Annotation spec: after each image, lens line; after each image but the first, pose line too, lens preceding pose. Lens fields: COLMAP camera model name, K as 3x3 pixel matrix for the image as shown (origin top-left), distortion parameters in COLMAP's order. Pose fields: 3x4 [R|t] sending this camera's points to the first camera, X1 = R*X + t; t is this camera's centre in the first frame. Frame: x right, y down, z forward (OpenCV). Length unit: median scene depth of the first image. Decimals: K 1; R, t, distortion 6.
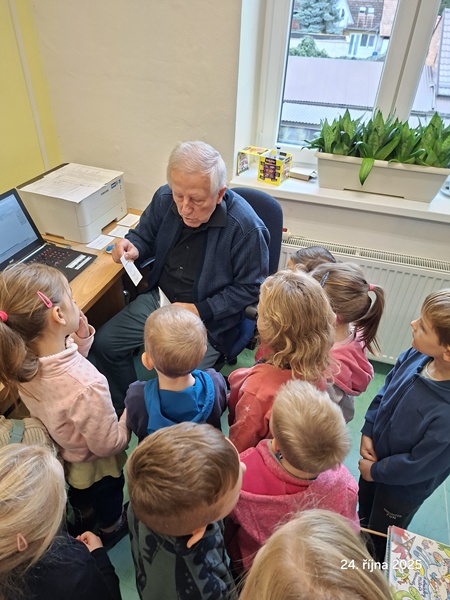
lens RADIAL K [[404.1, 0, 225.0], [0, 404.1, 300.0], [0, 0, 1]] dist [0.000773, 0.000733]
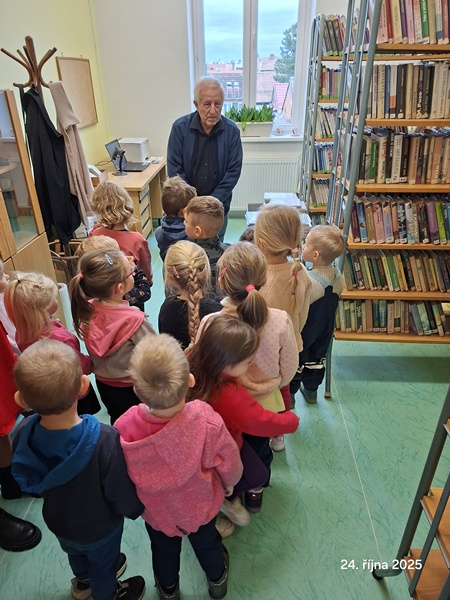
lens RADIAL K [[404.1, 0, 225.0], [0, 404.1, 300.0], [0, 0, 1]] dist [0.000773, 0.000733]
pose [[0.965084, -0.159907, 0.207467, -0.502679], [0.187041, 0.975187, -0.118432, 1.078242], [-0.183381, 0.153102, 0.971047, -1.372730]]
